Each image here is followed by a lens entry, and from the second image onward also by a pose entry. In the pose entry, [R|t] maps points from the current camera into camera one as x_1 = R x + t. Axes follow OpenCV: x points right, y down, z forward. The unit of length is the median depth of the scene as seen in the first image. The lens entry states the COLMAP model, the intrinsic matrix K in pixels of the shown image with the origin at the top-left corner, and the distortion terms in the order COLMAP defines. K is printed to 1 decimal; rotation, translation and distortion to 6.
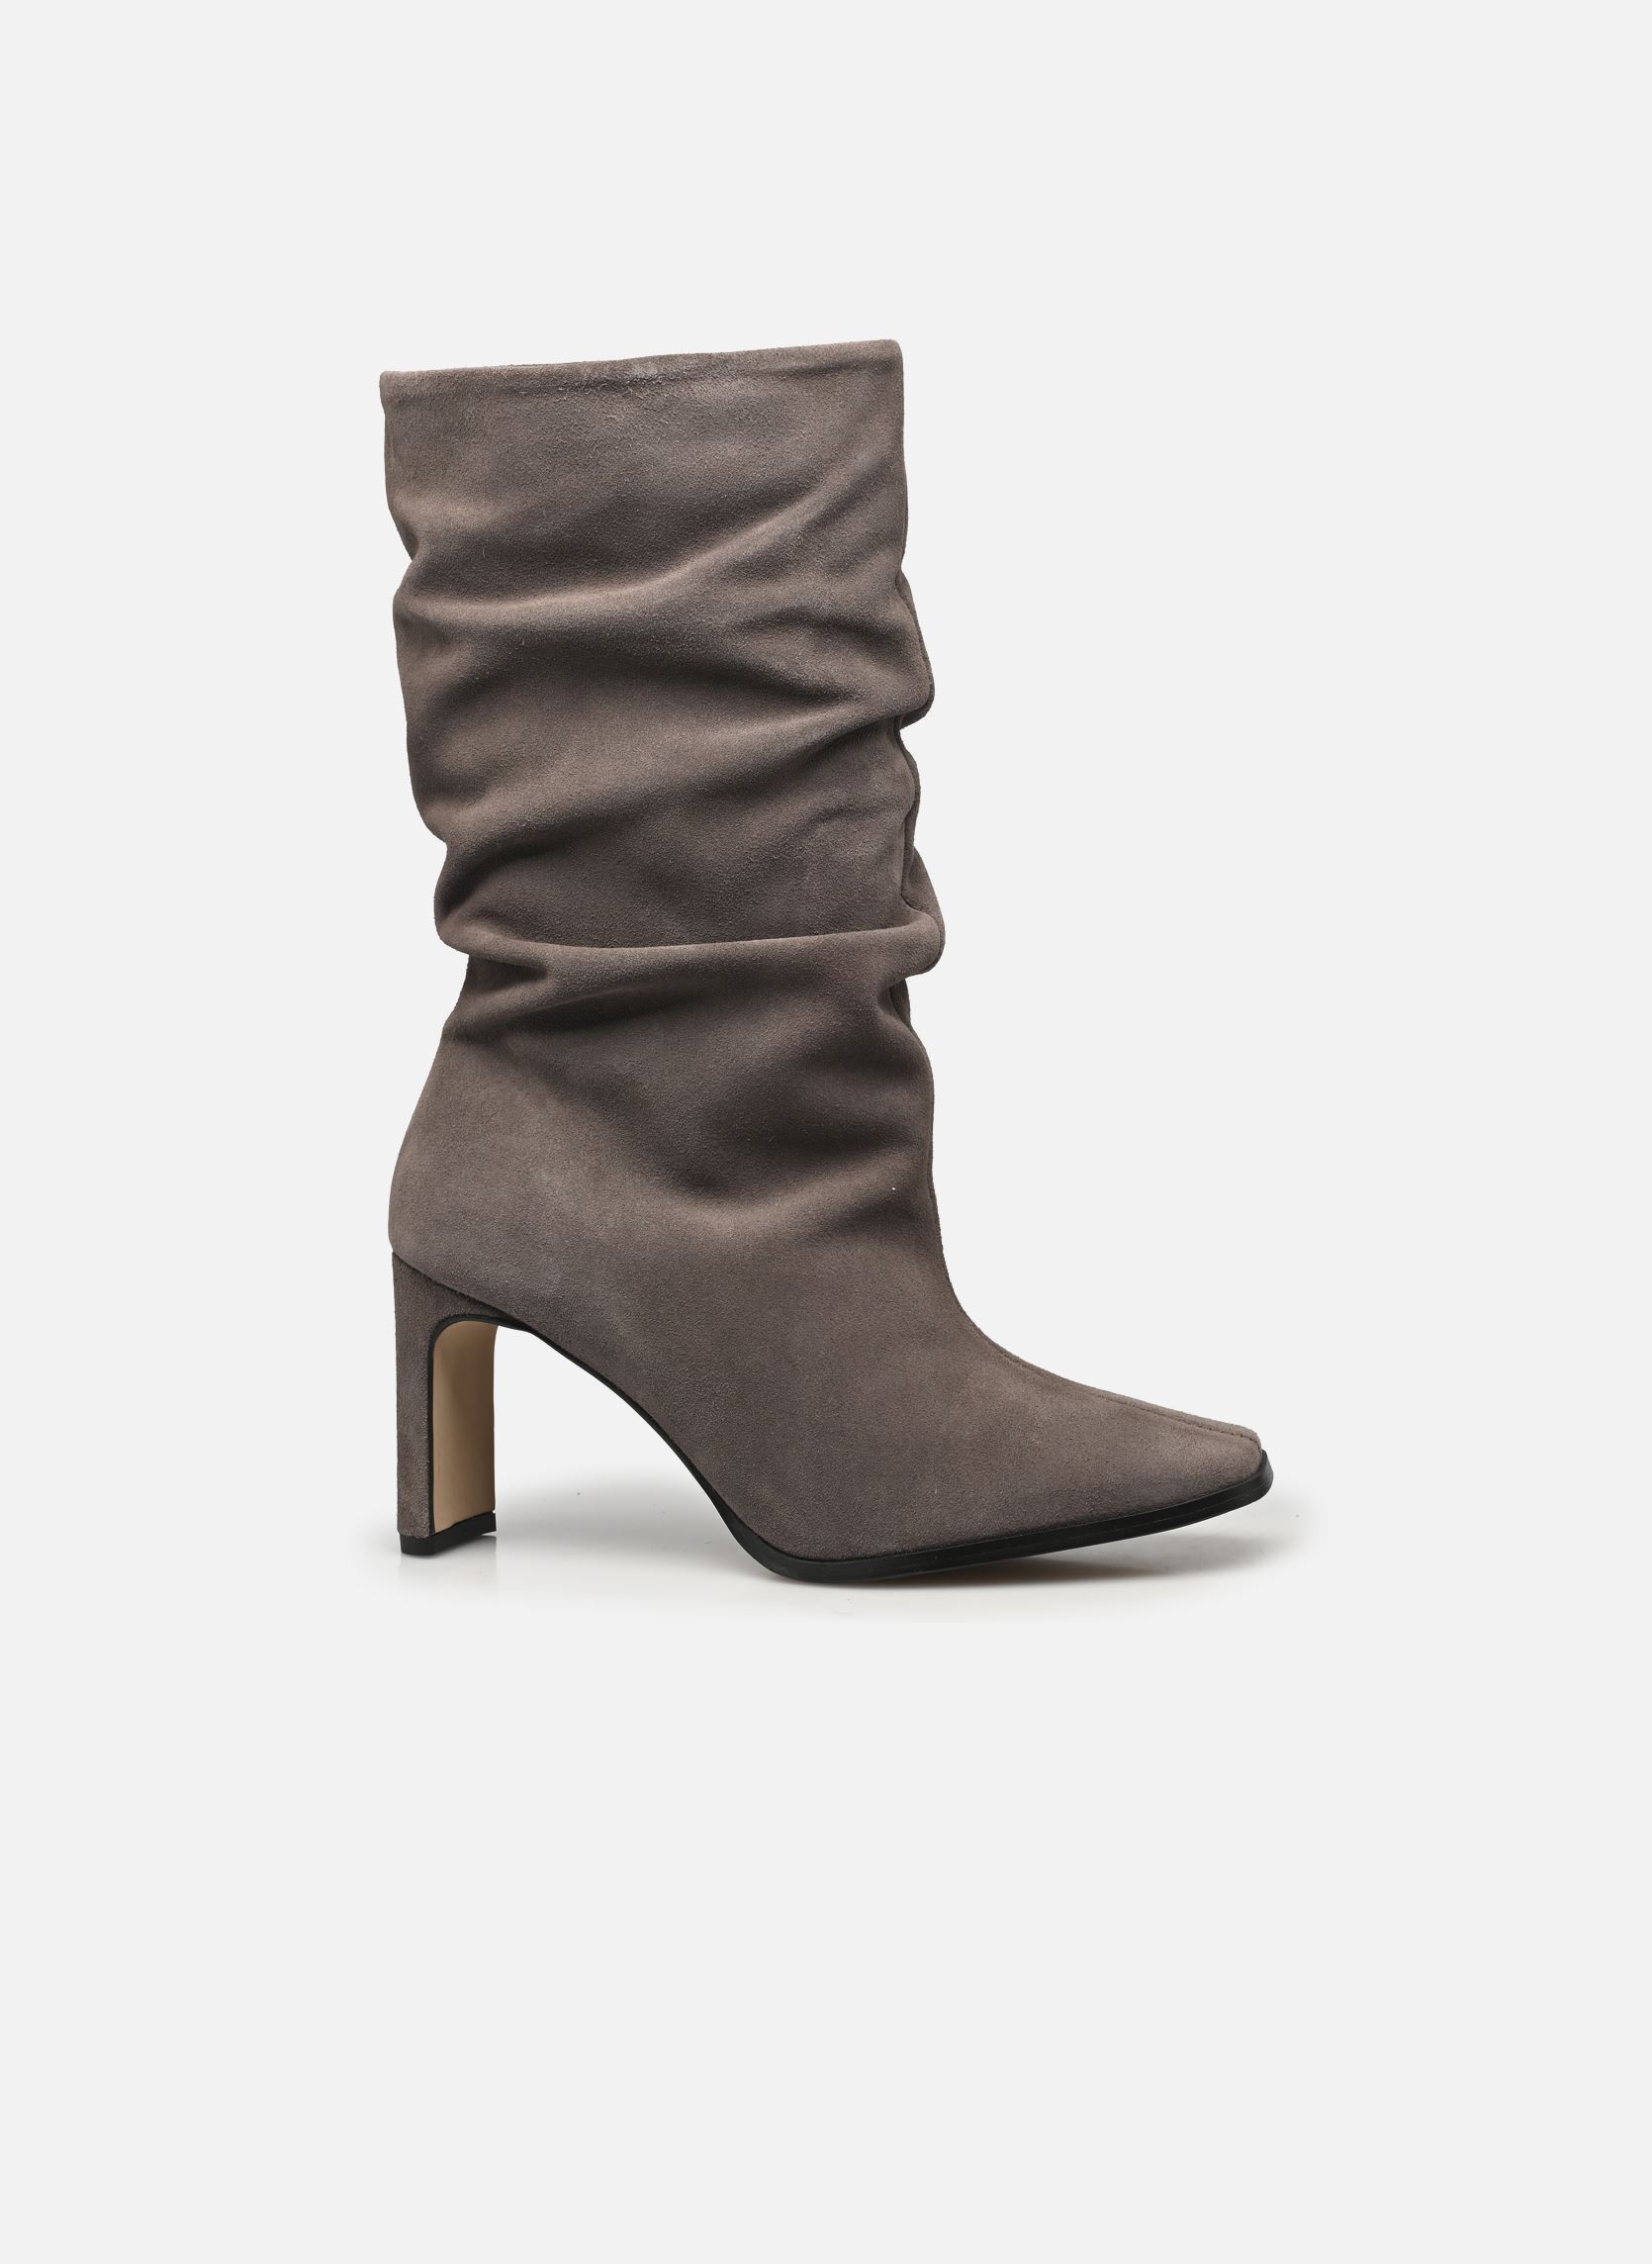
lens RADIAL K [[7287.7, 0, 826.0], [0, 7287.7, 1132.0], [0, 0, 1]] dist [0.133772, -1.593366]
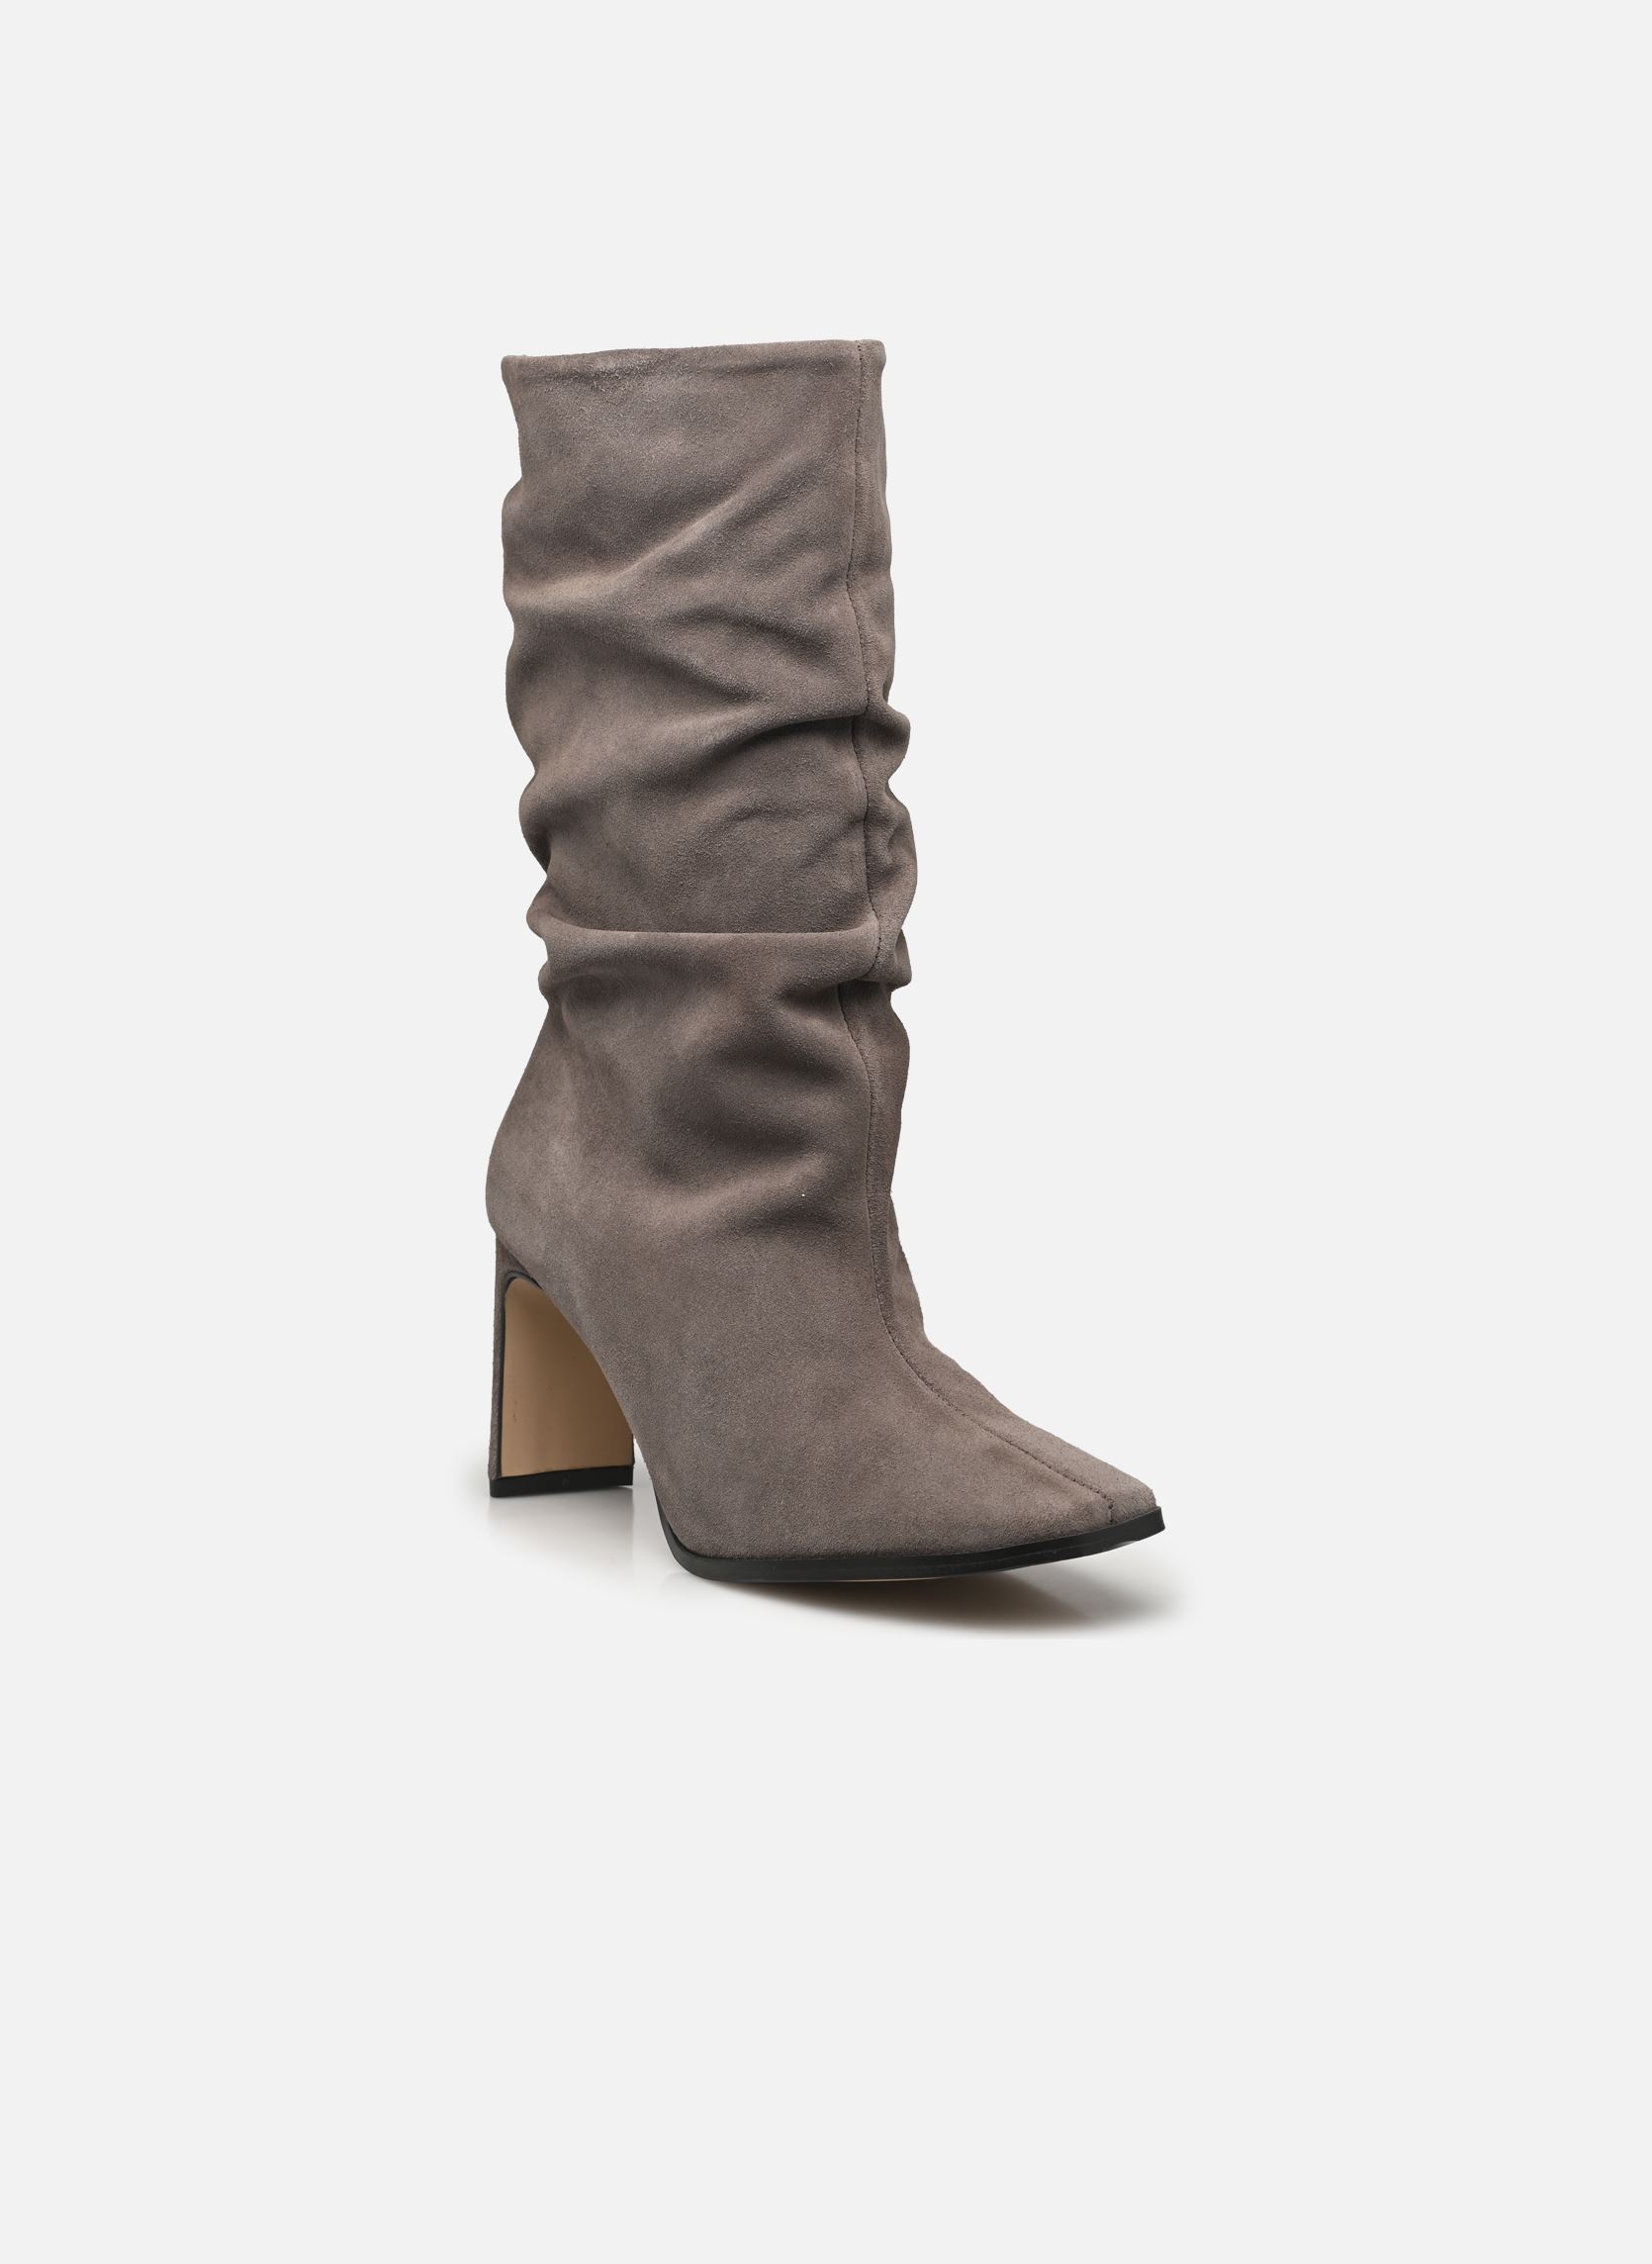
lens RADIAL K [[7196.1, 0, 826.0], [0, 7196.1, 1132.0], [0, 0, 1]] dist [-0.114370, 1.510865]
pose [[0.742076, 0.103675, -0.662250, 0.665819], [-0.081965, 0.994587, 0.063856, -0.064125], [0.665285, 0.006895, 0.746557, 0.274006]]
